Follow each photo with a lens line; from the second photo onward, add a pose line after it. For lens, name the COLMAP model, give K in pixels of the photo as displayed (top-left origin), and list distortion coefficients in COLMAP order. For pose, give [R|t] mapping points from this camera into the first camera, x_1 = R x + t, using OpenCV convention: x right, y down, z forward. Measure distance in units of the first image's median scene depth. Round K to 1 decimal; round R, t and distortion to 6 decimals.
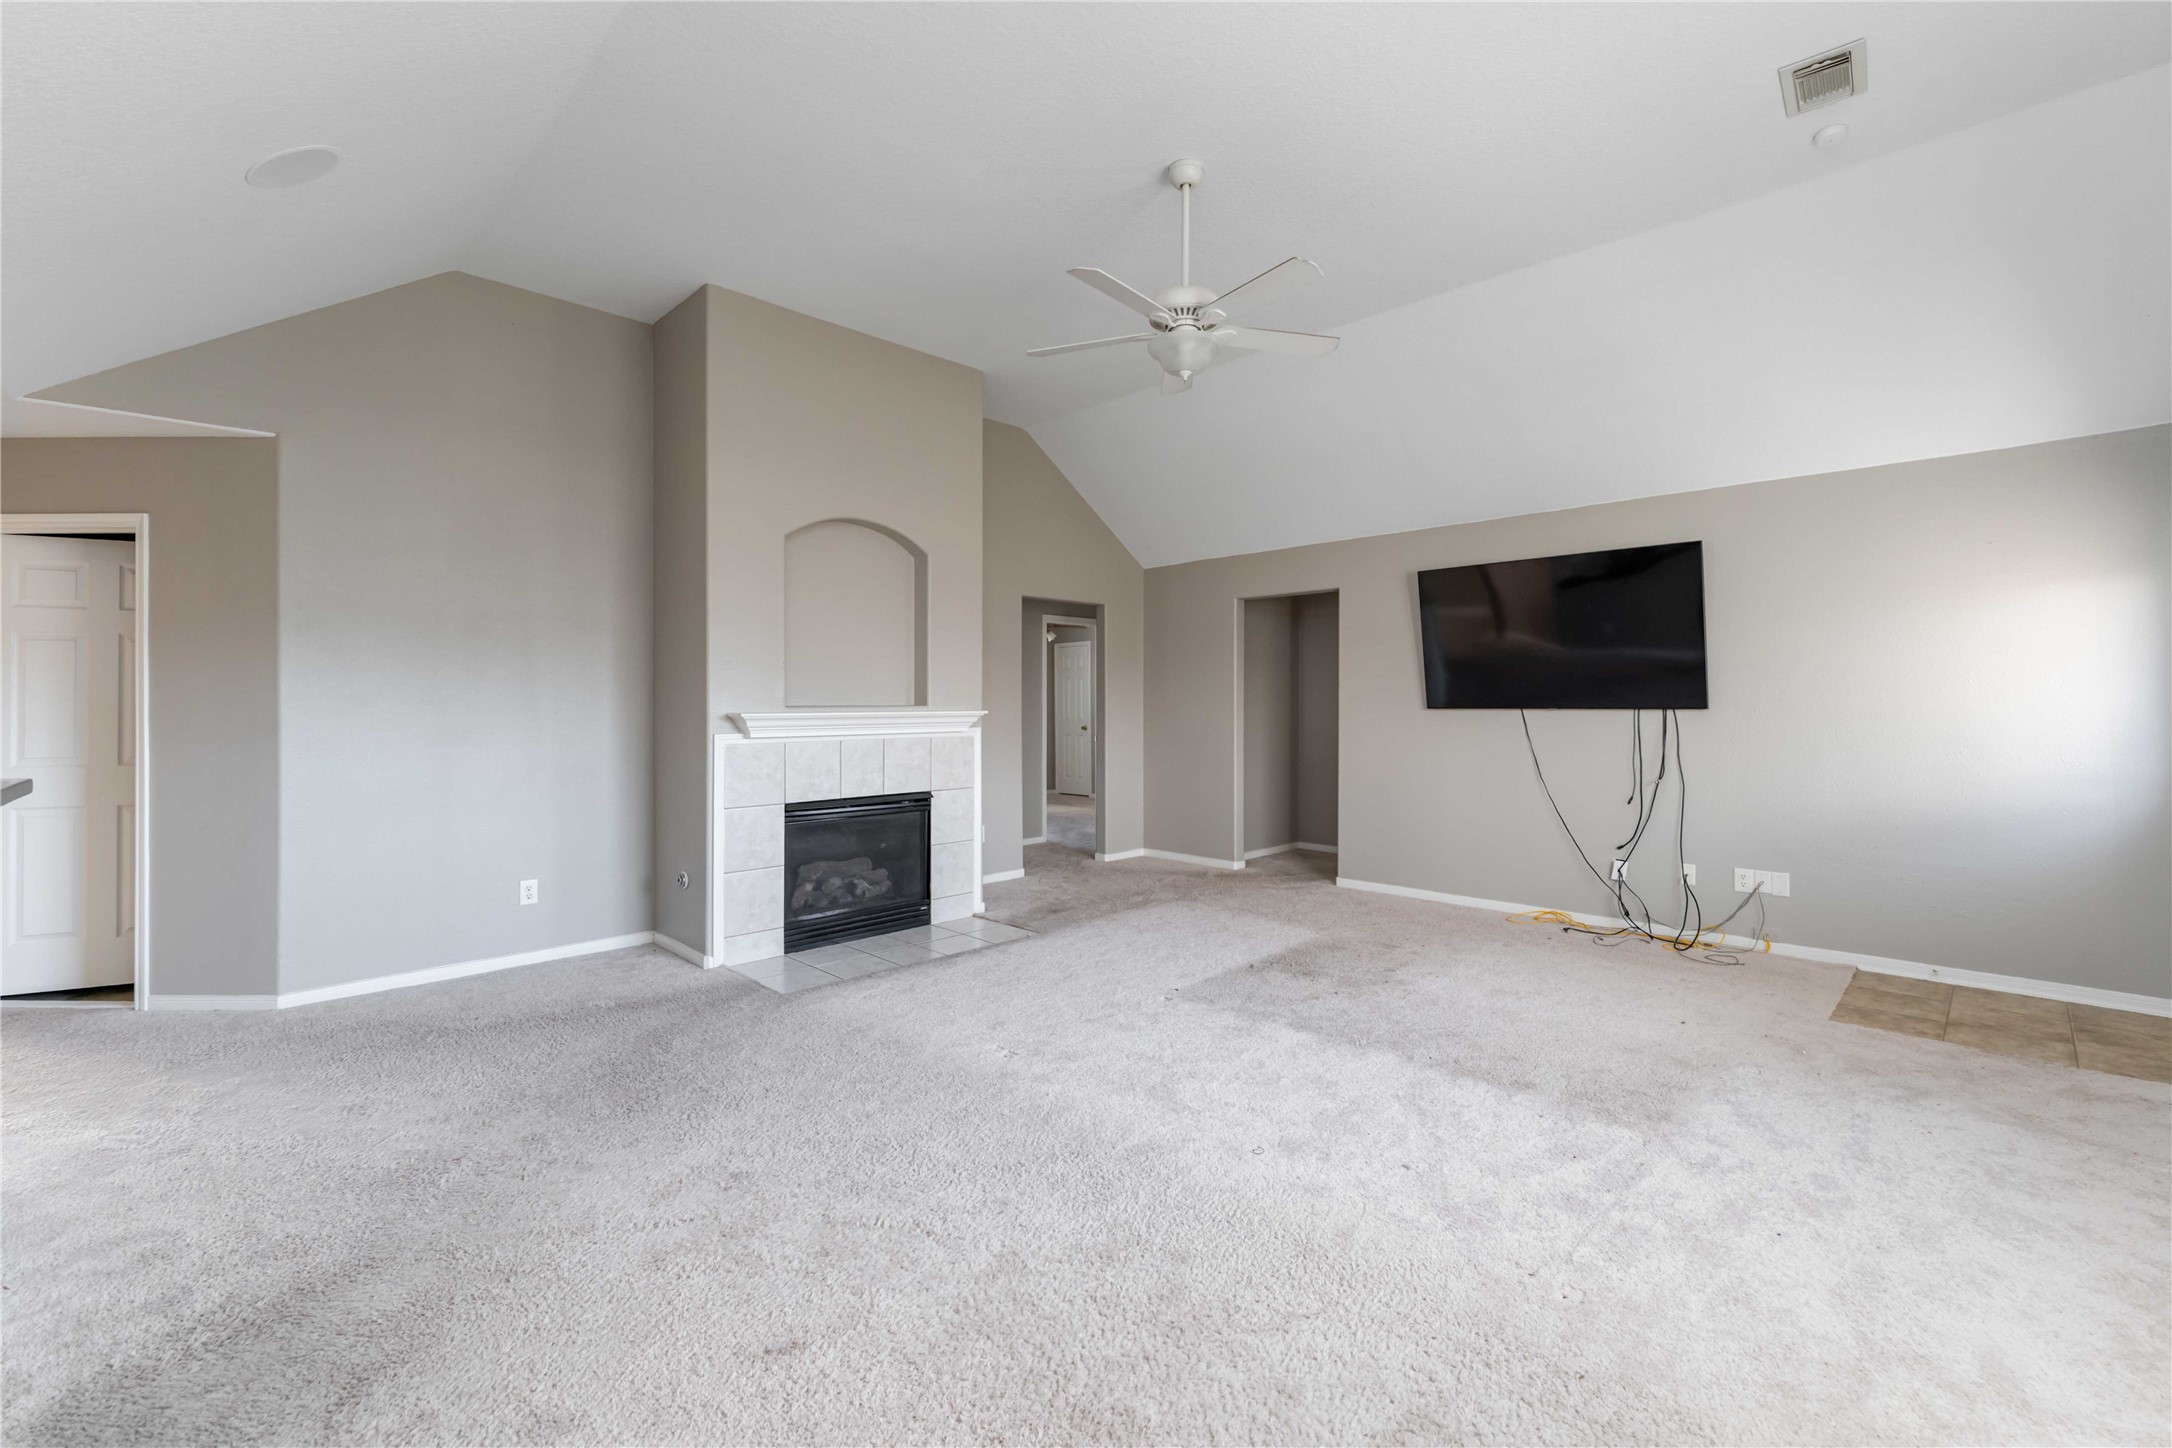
lens RADIAL K [[909.8, 0, 1091.8], [0, 909.8, 700.9], [0, 0, 1]] dist [-0.000682, -0.000118]
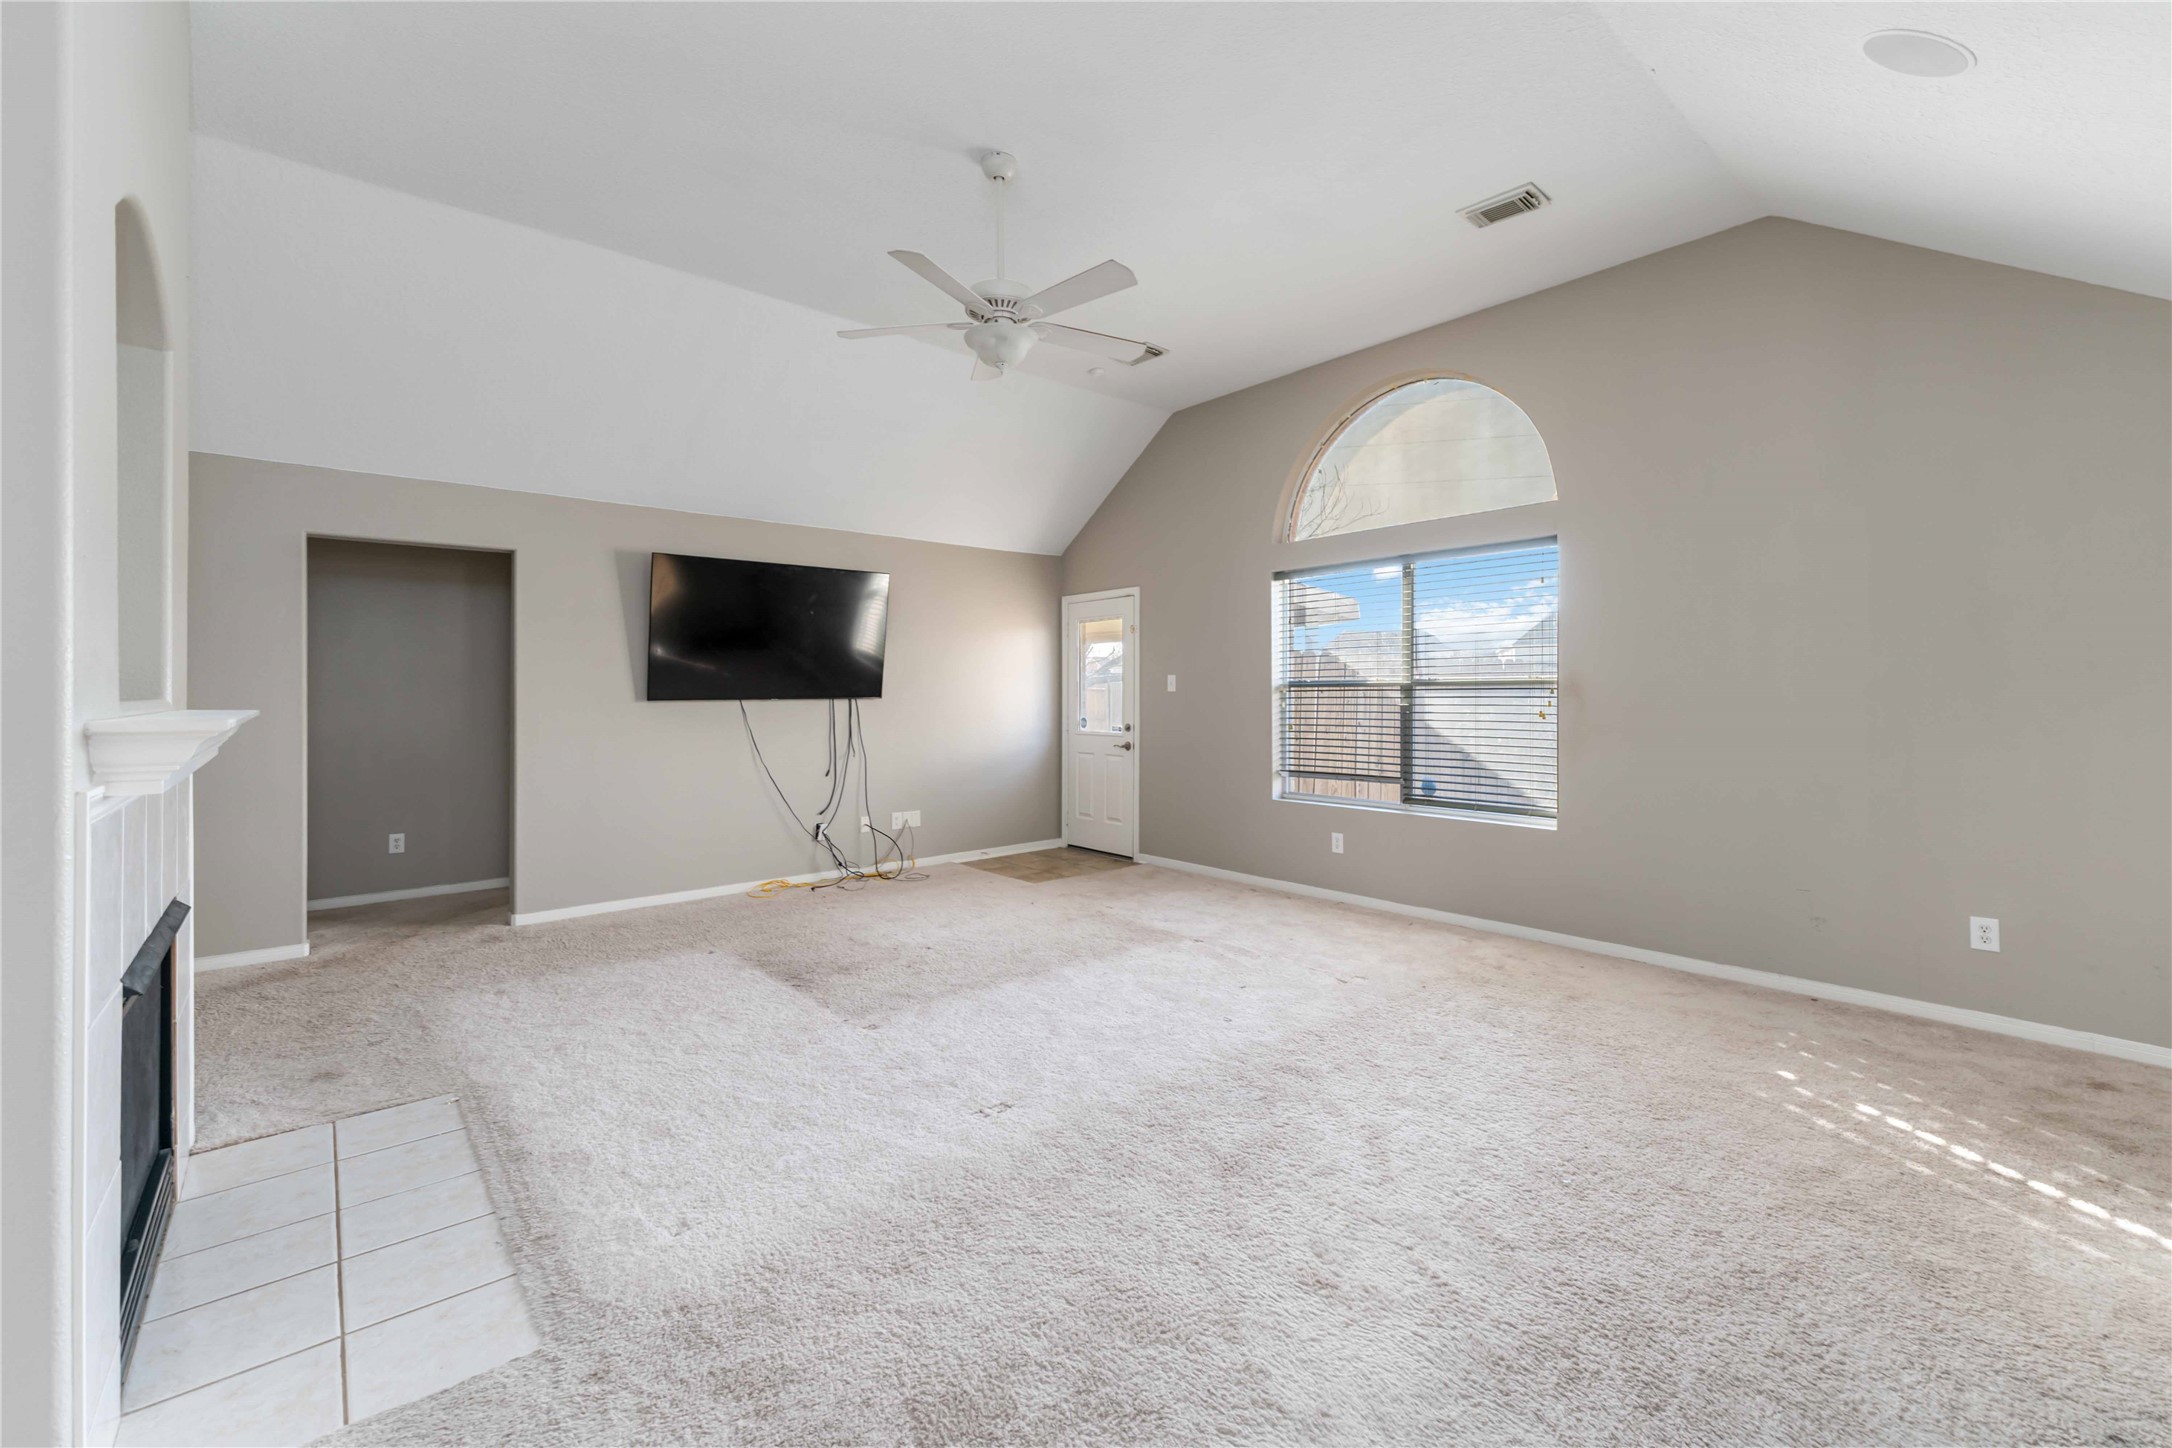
lens RADIAL K [[909.8, 0, 1091.9], [0, 909.8, 701.5], [0, 0, 1]] dist [-0.000682, -0.000118]
pose [[0.077481, -0.010373, 0.996940, -0.600094], [0.000645, 0.999946, 0.010354, 0.000457], [-0.996994, -0.000159, 0.077484, 0.549916]]
